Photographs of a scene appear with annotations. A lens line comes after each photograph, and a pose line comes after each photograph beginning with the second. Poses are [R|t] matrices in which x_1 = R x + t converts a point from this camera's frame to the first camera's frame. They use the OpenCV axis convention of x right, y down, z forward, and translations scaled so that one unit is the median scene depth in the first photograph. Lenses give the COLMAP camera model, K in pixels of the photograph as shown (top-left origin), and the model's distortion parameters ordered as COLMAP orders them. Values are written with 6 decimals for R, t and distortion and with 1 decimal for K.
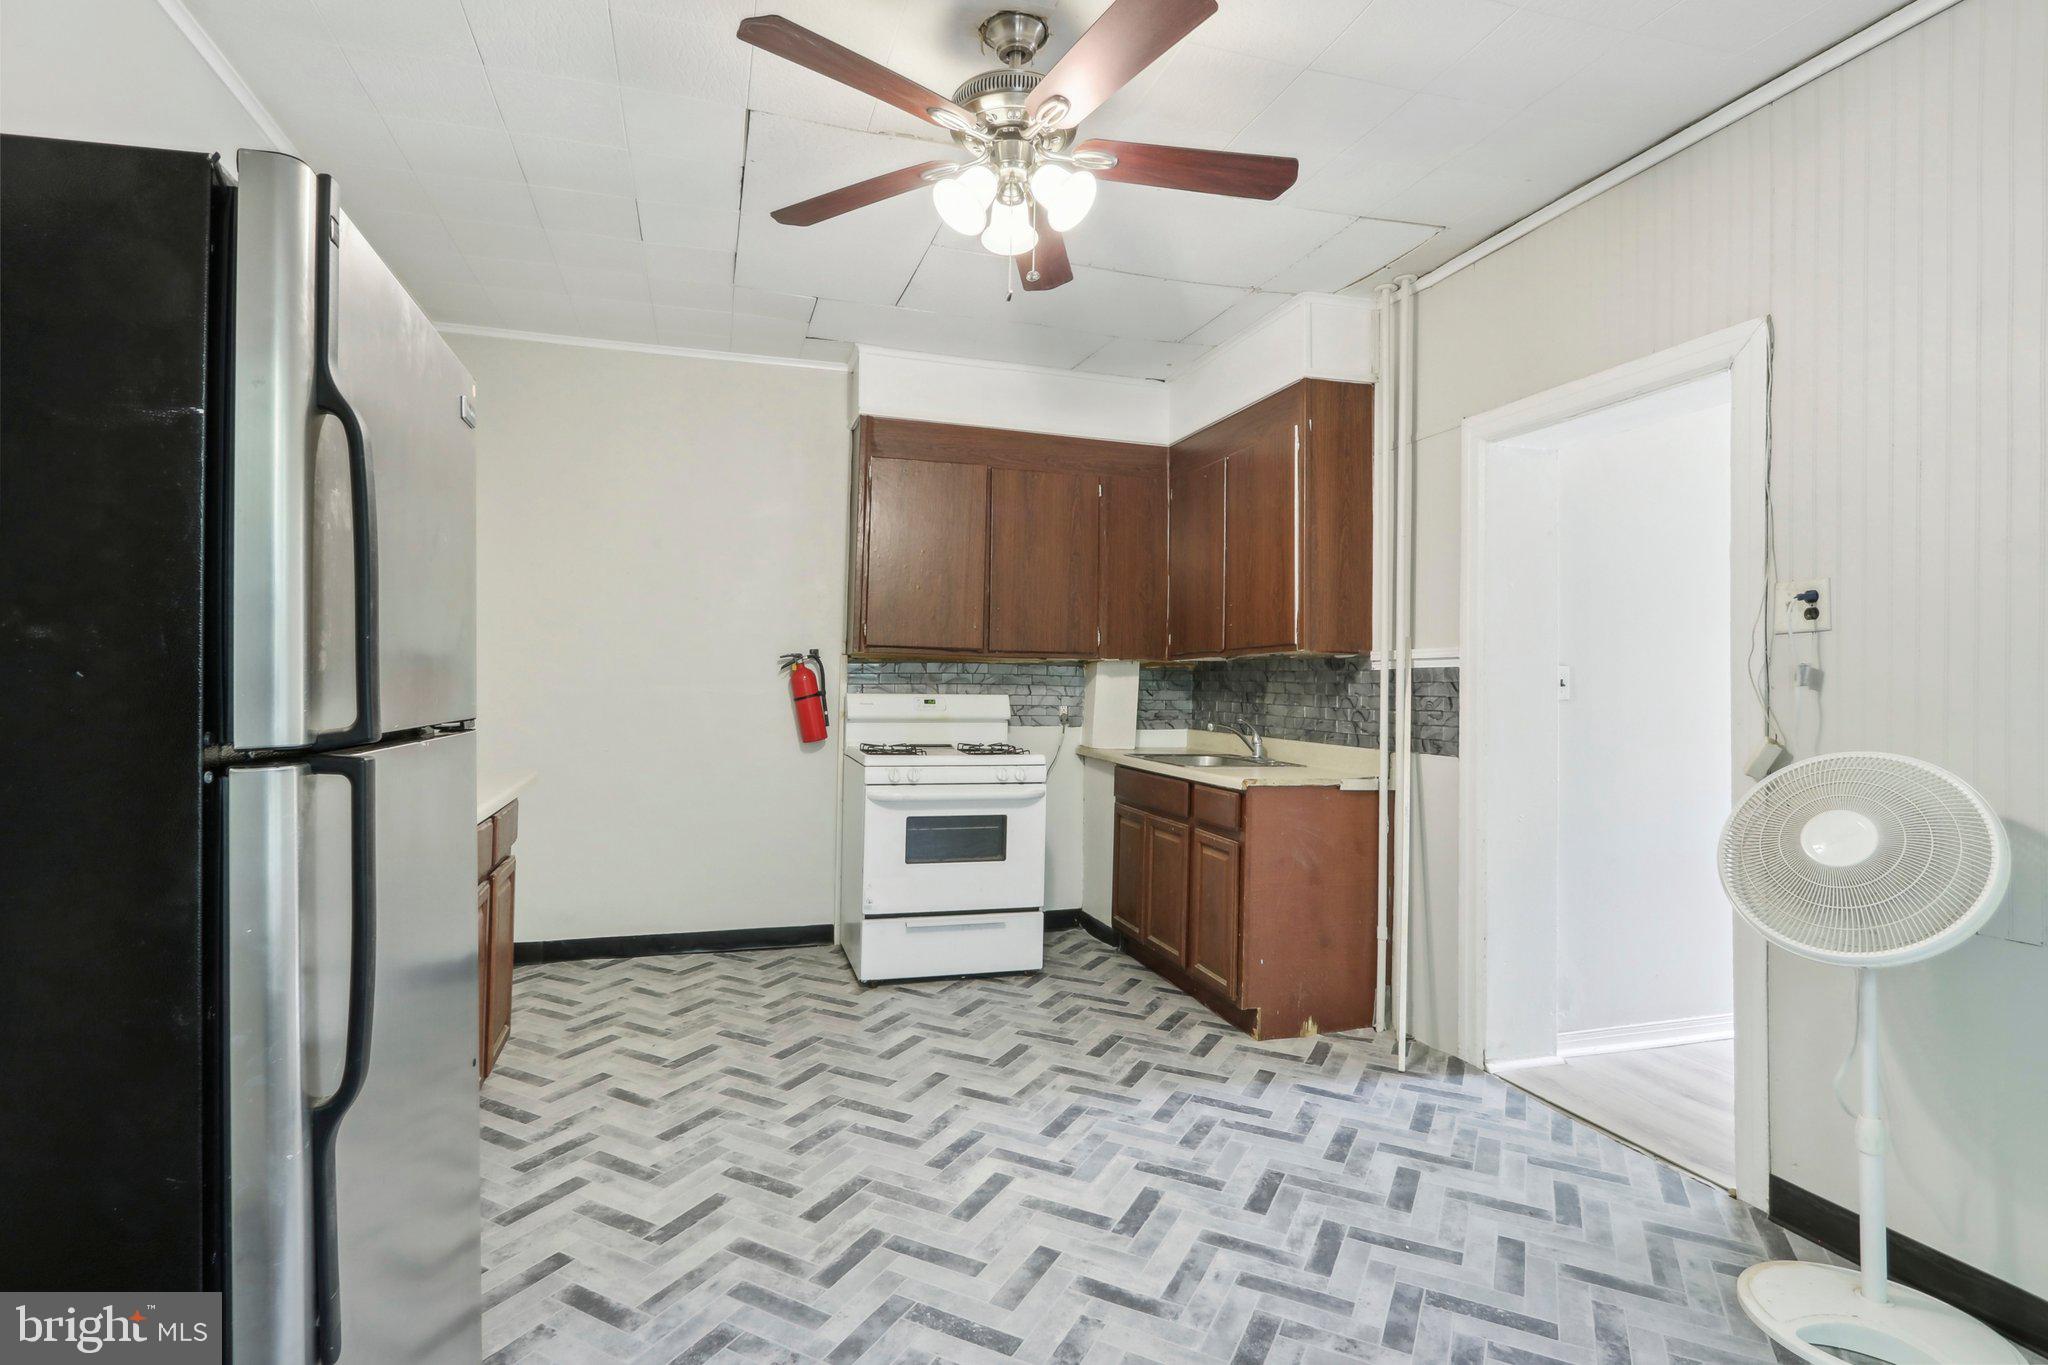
lens RADIAL K [[966.9, 0, 1030.3], [0, 966.9, 675.4], [0, 0, 1]] dist [-0.021077, 0.001107]
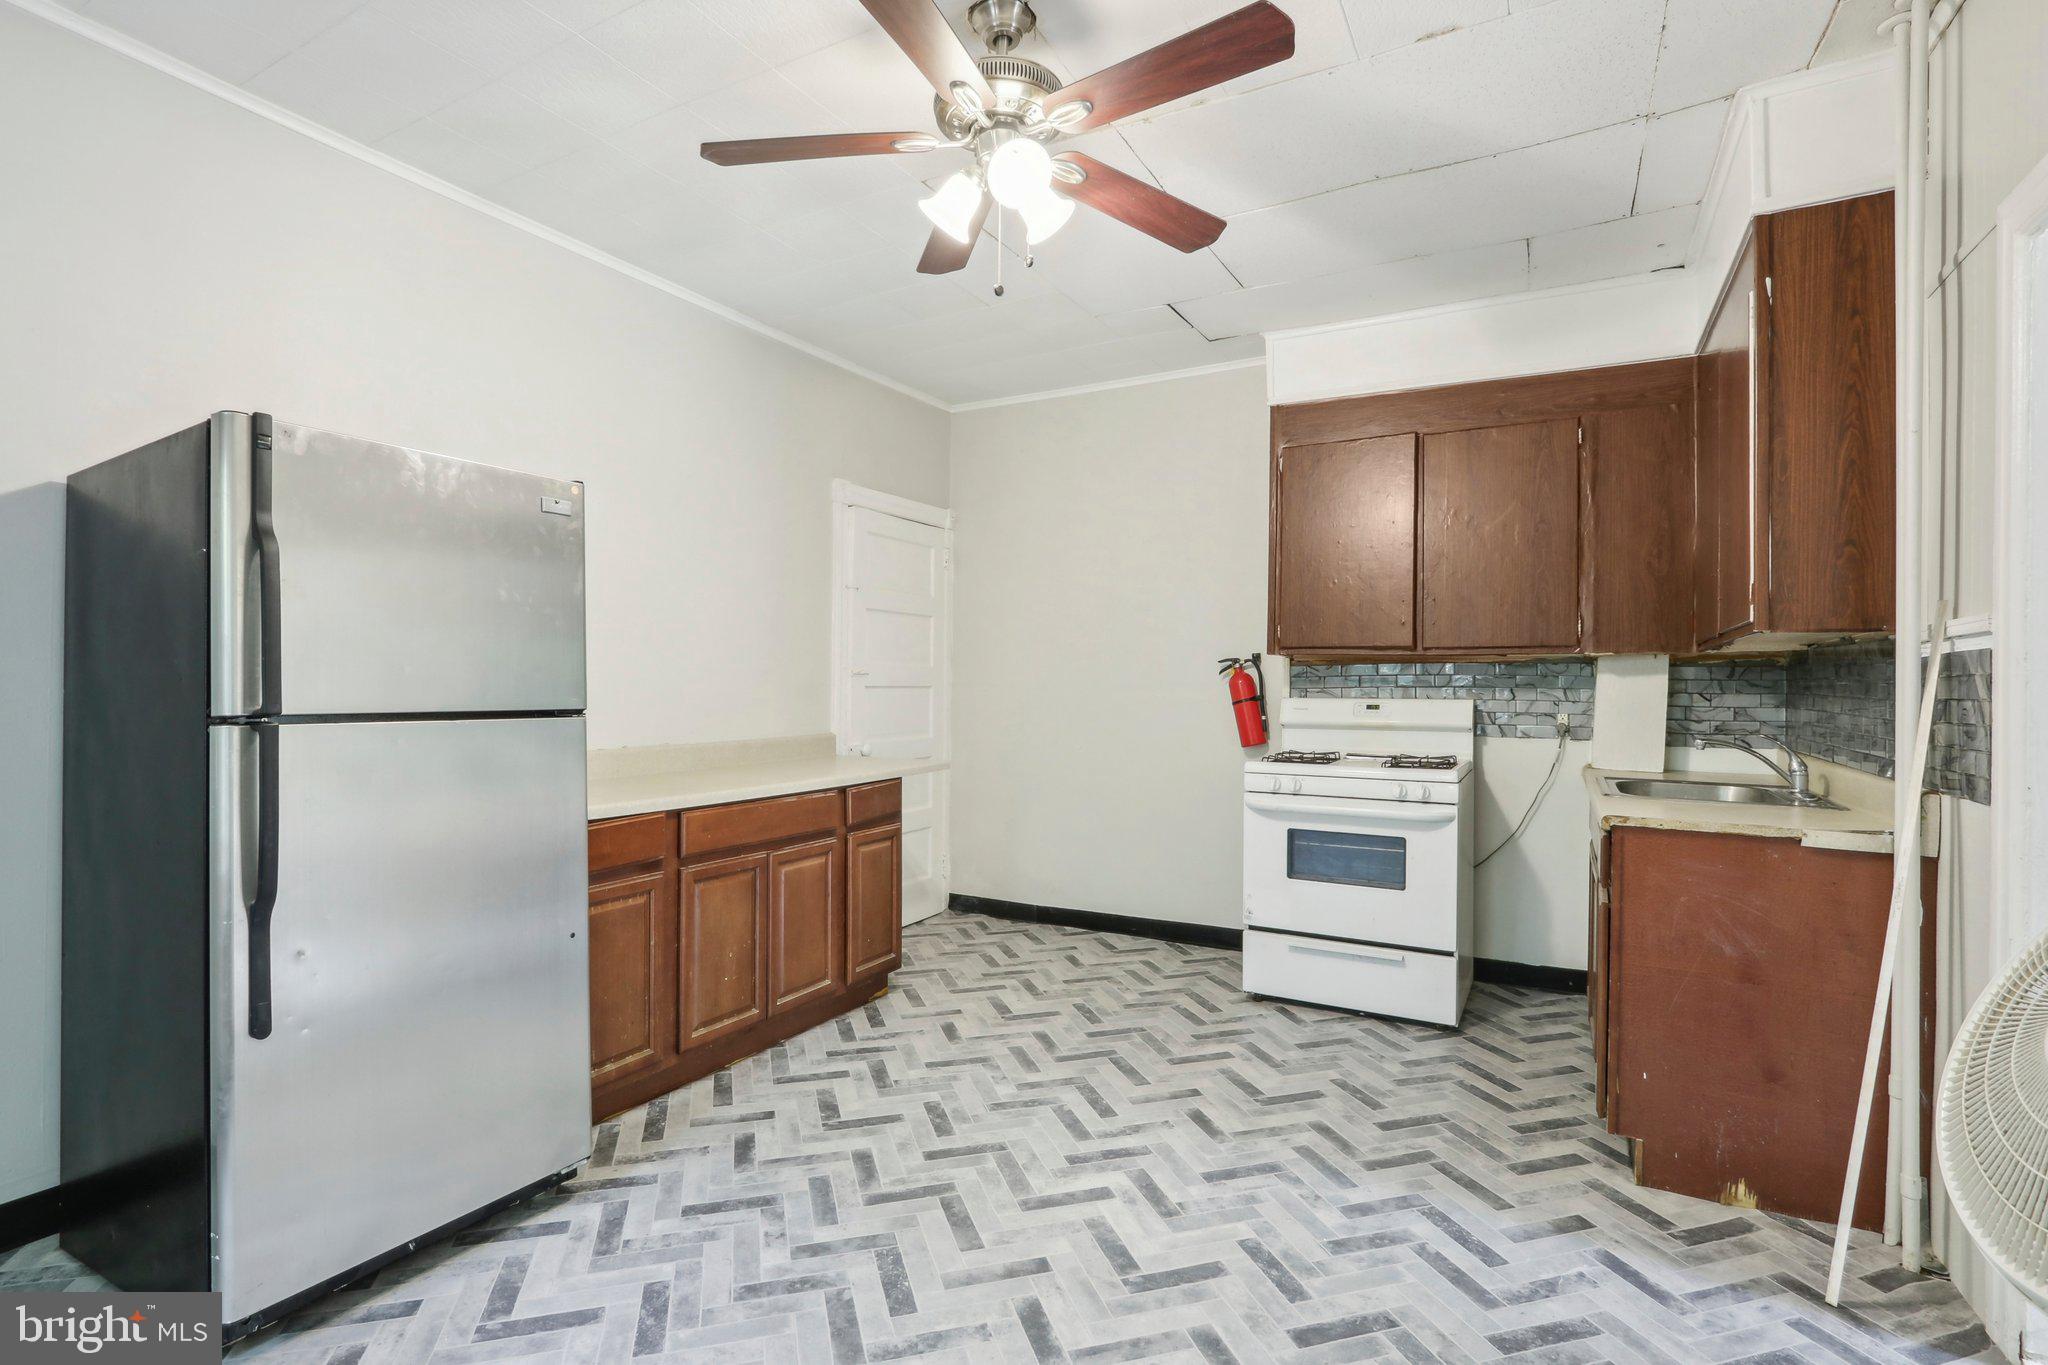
lens RADIAL K [[966.9, 0, 1030.6], [0, 966.9, 705.3], [0, 0, 1]] dist [-0.021077, 0.001107]
pose [[0.695661, 0.004663, -0.718355, 0.383377], [0.010975, 0.999793, 0.017118, 0.007980], [0.718286, -0.019792, 0.695466, 0.174910]]
